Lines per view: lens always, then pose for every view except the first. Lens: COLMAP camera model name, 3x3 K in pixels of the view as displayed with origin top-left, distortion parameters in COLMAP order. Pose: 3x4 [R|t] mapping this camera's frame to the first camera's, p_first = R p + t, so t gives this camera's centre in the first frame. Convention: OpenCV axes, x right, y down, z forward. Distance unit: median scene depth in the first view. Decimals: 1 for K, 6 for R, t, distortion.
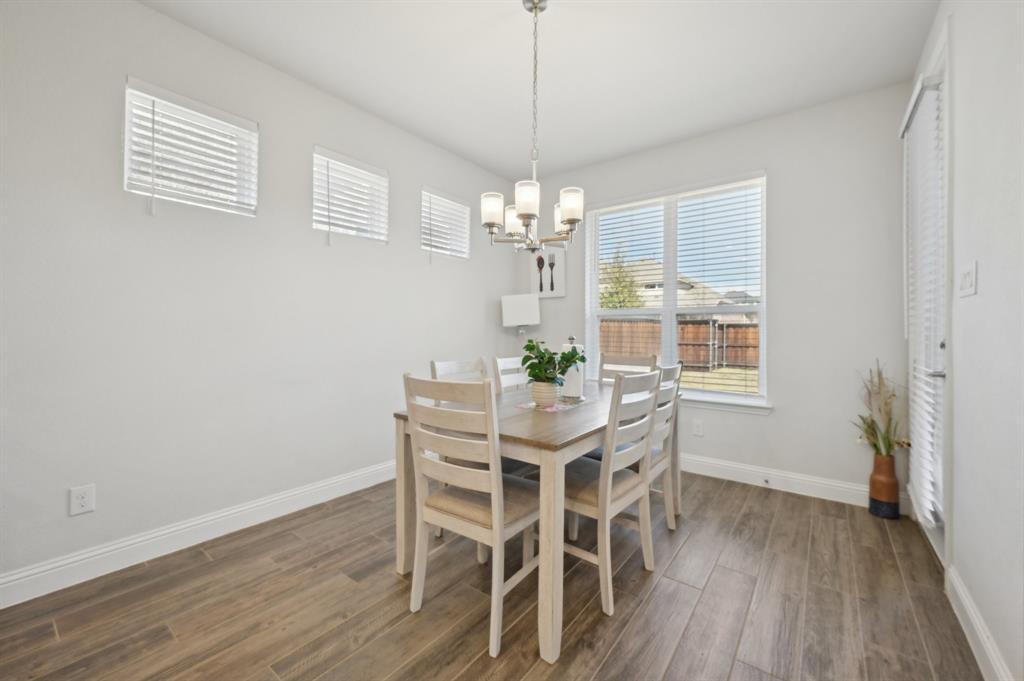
lens RADIAL K [[407.4, 0, 514.8], [0, 407.4, 331.5], [0, 0, 1]] dist [0.000791, -0.000008]
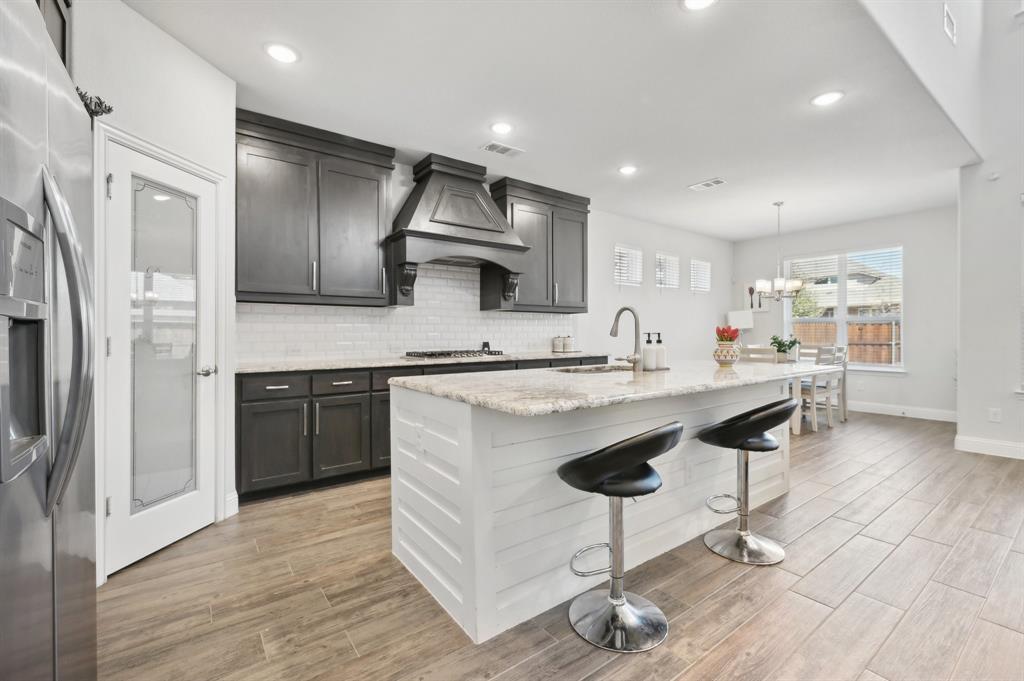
lens RADIAL K [[436.8, 0, 512.0], [0, 436.8, 340.5], [0, 0, 1]] dist [-0.000279, 0.000059]
pose [[0.957741, 0.000384, -0.287631, -0.108639], [0.004935, 0.999830, 0.017769, -0.000677], [0.287589, -0.018437, 0.957577, -0.300481]]
